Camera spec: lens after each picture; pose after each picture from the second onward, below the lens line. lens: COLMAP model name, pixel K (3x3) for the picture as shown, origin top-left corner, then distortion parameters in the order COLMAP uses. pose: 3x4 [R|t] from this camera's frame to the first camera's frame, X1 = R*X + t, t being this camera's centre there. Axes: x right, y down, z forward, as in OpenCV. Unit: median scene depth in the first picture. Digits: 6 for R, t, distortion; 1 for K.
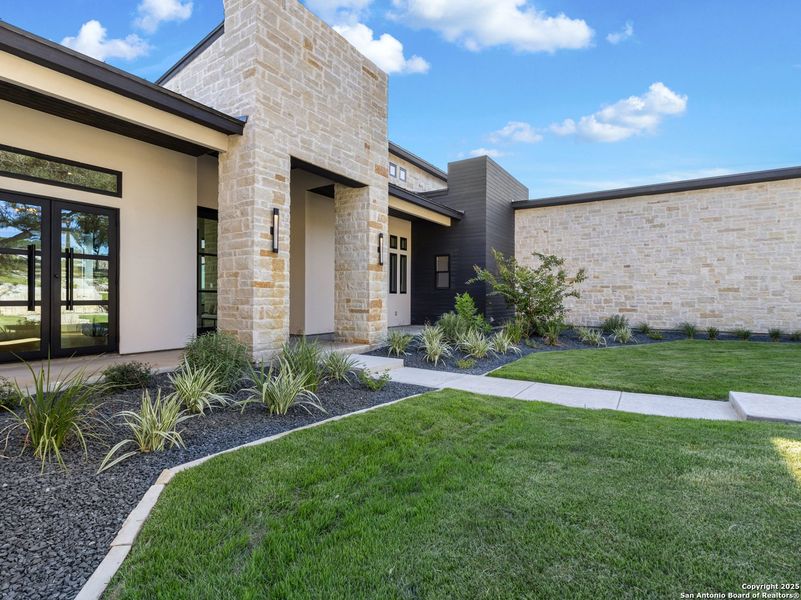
lens RADIAL K [[409.3, 0, 402.3], [0, 409.3, 297.8], [0, 0, 1]] dist [-0.003705, -0.000429]
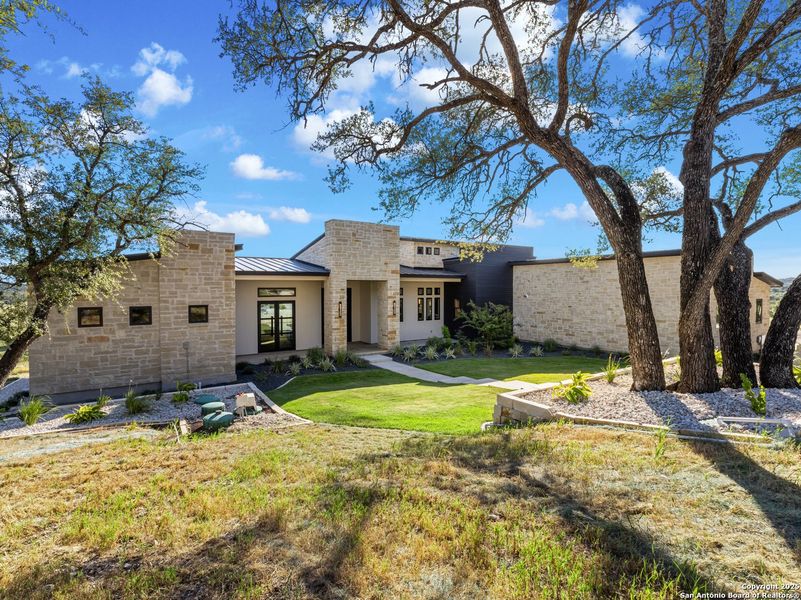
lens RADIAL K [[409.3, 0, 403.1], [0, 409.3, 300.6], [0, 0, 1]] dist [-0.003705, -0.000429]
pose [[0.916004, 0.005539, -0.401131, 0.911505], [0.005940, 0.999608, 0.027369, -0.225002], [0.401125, -0.027453, 0.915612, -1.050358]]
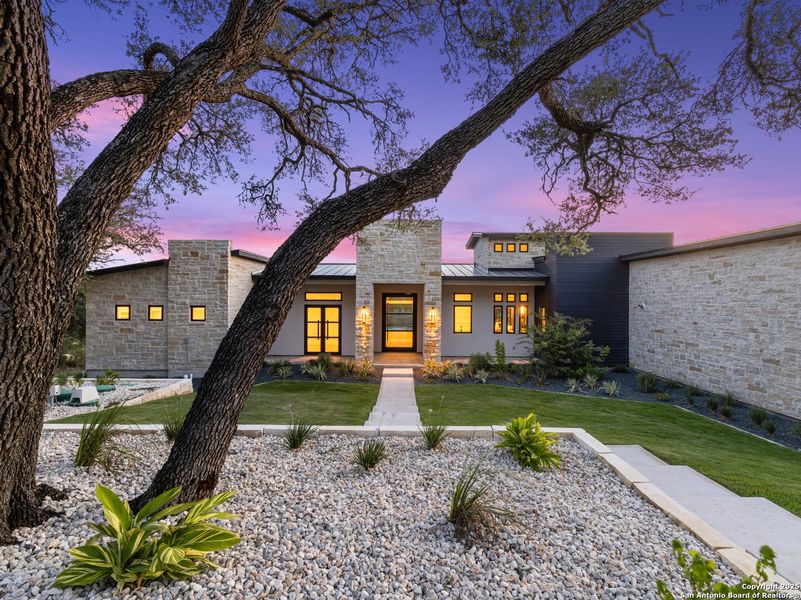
lens RADIAL K [[409.3, 0, 399.9], [0, 409.3, 299.8], [0, 0, 1]] dist [-0.003705, -0.000429]
pose [[0.535700, 0.003746, -0.844400, 1.516879], [-0.003717, 0.999991, 0.002078, -0.202419], [0.844400, 0.002025, 0.535709, -0.152356]]
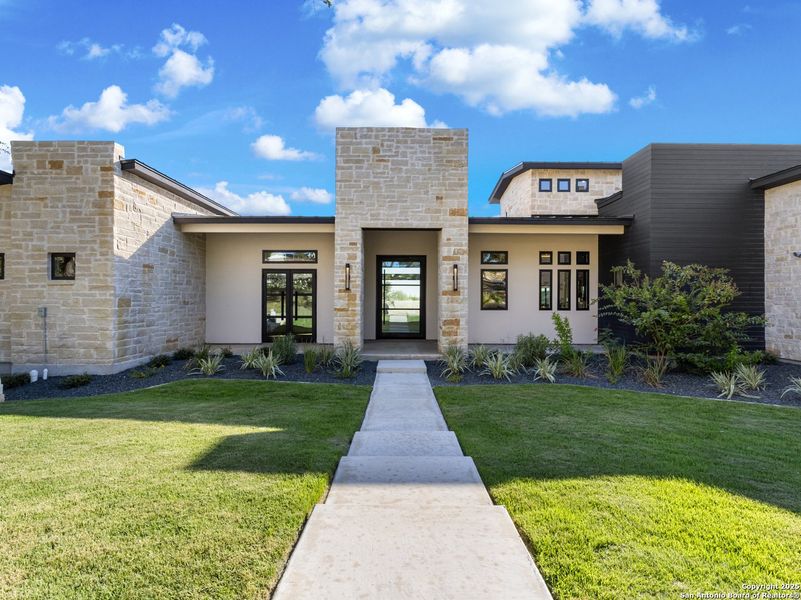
lens RADIAL K [[409.3, 0, 400.7], [0, 409.3, 299.2], [0, 0, 1]] dist [-0.003705, -0.000429]
pose [[0.547392, -0.003481, -0.836869, 0.904634], [-0.000832, 0.999989, -0.004703, -0.050058], [0.836876, 0.003271, 0.547383, 0.204299]]
